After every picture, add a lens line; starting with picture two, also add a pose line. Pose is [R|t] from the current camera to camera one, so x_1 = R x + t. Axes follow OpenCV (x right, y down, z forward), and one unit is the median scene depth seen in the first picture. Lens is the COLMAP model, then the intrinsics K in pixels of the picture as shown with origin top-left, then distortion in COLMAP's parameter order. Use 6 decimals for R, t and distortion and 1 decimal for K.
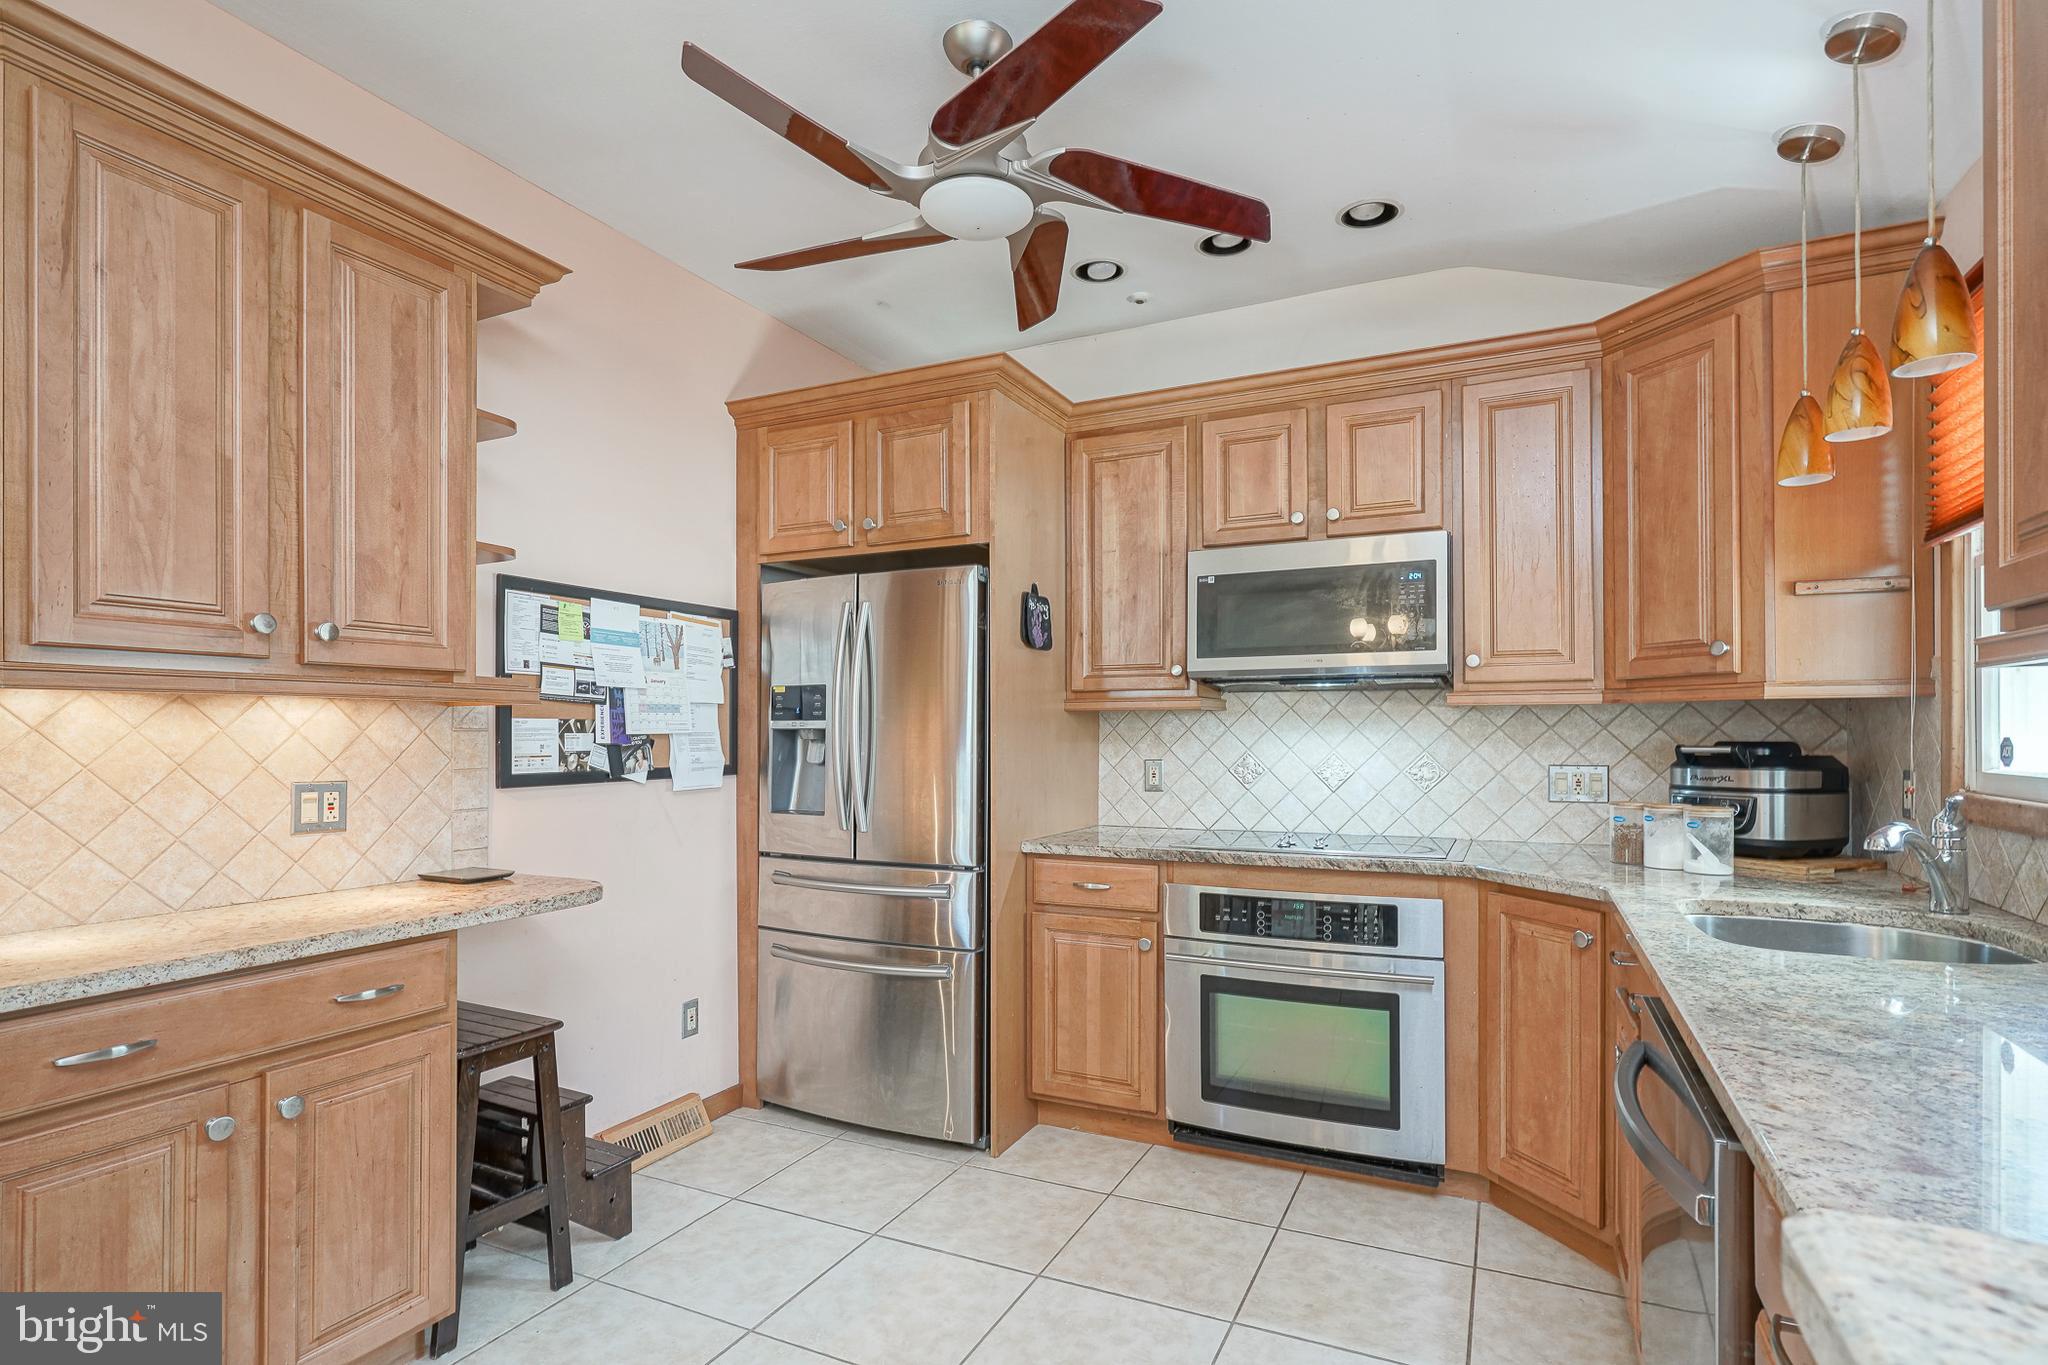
lens RADIAL K [[1021.2, 0, 1022.7], [0, 1021.2, 719.9], [0, 0, 1]] dist [-0.000713, 0.000777]
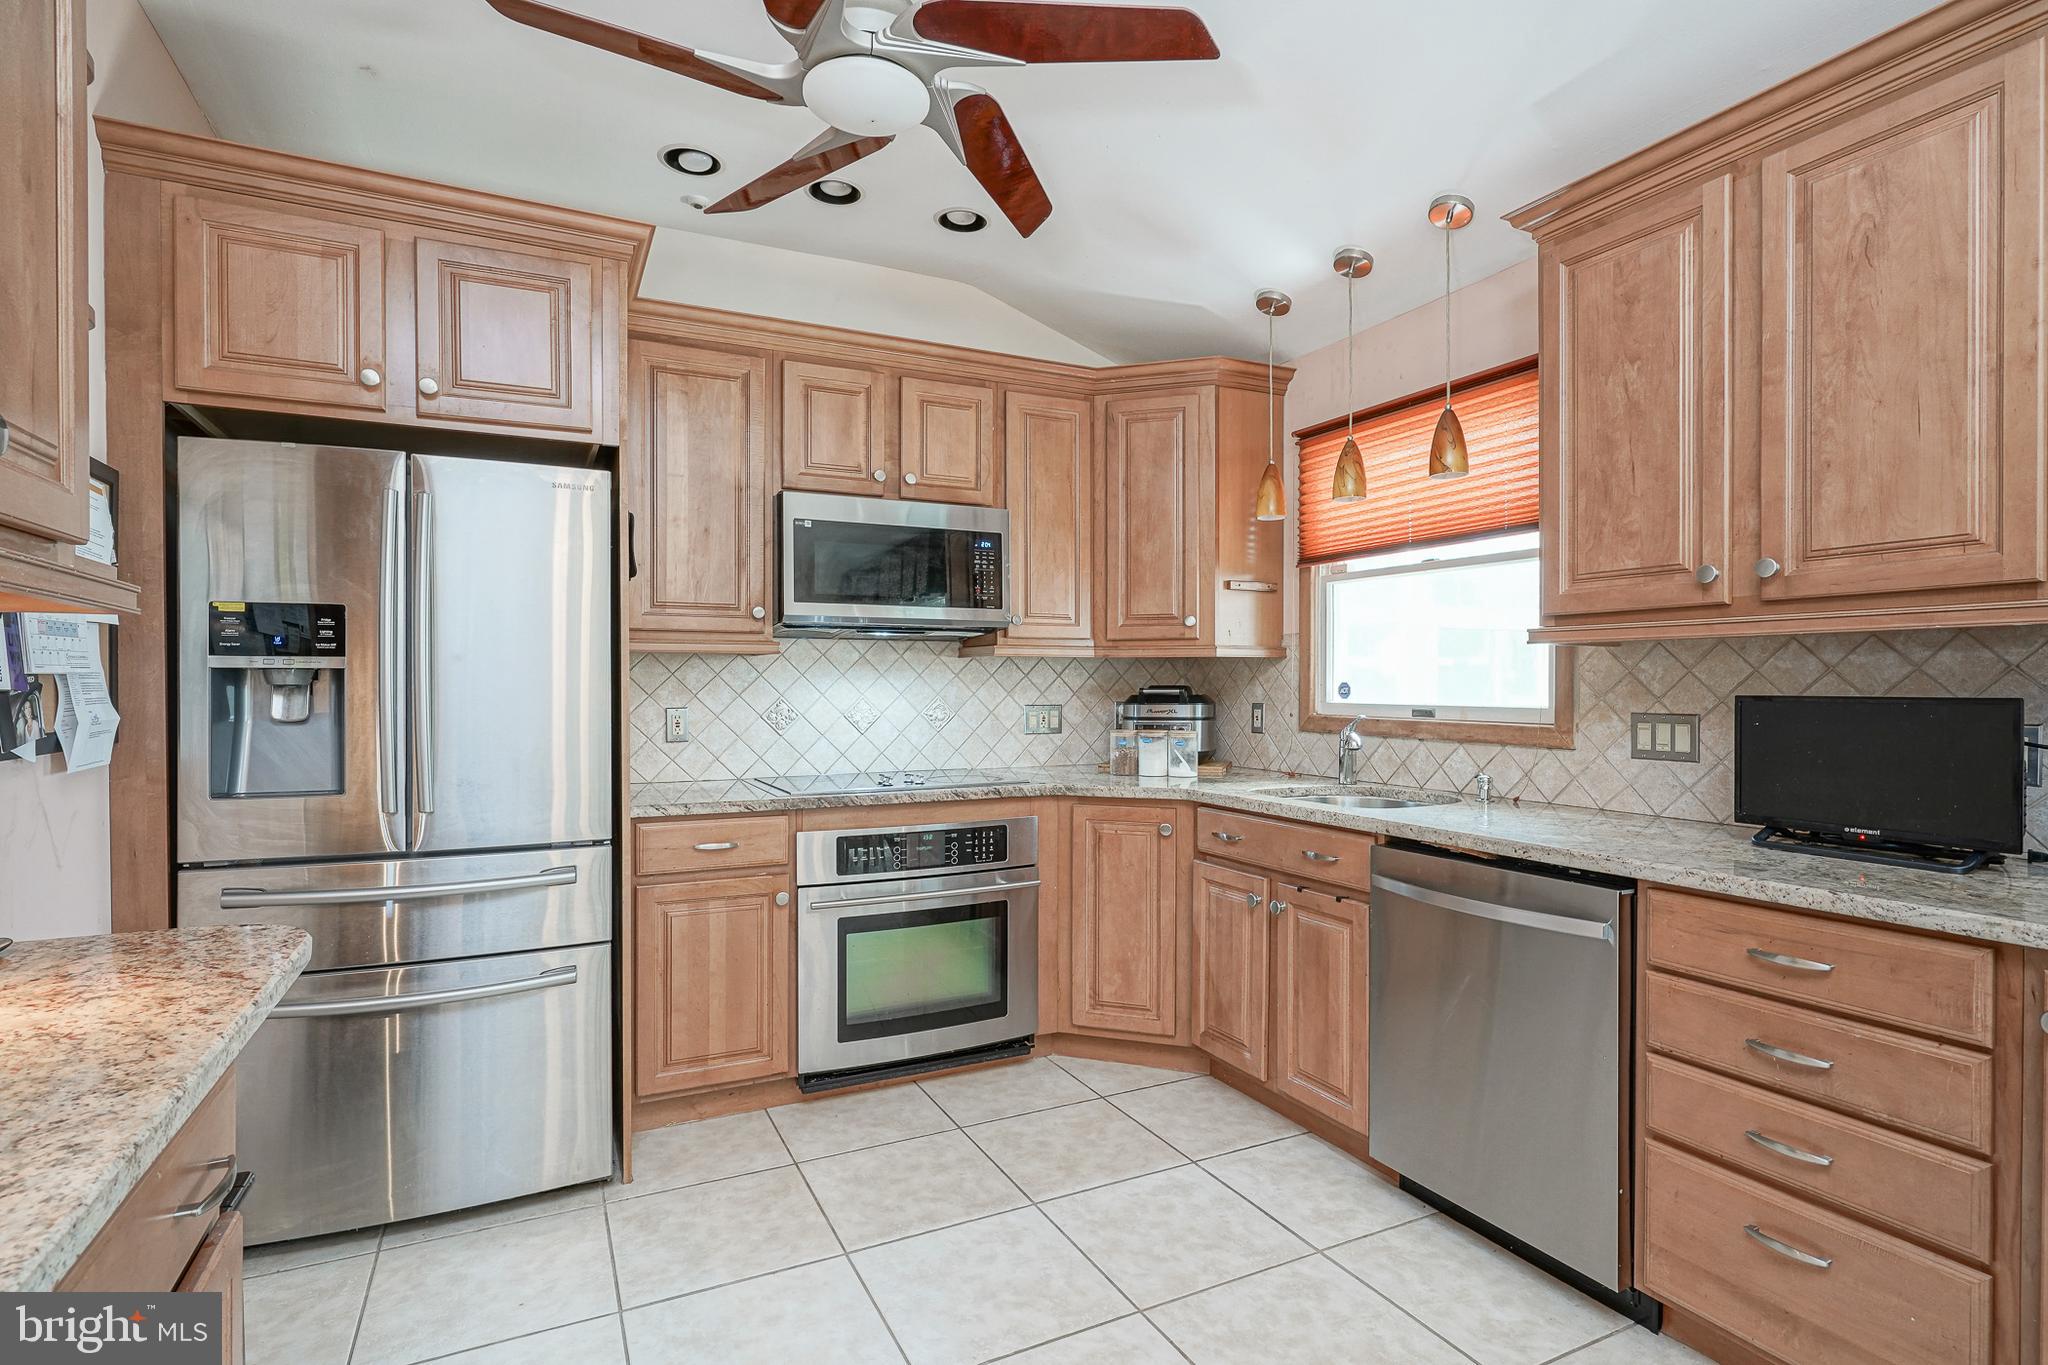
lens RADIAL K [[1015.4, 0, 1024.0], [0, 1015.4, 682.5], [0, 0, 1]] dist [-0.000624, 0.000506]
pose [[0.617320, 0.002896, 0.786707, -0.488448], [-0.011429, 0.999921, 0.005287, 0.009904], [-0.786629, -0.012255, 0.617304, 0.238188]]
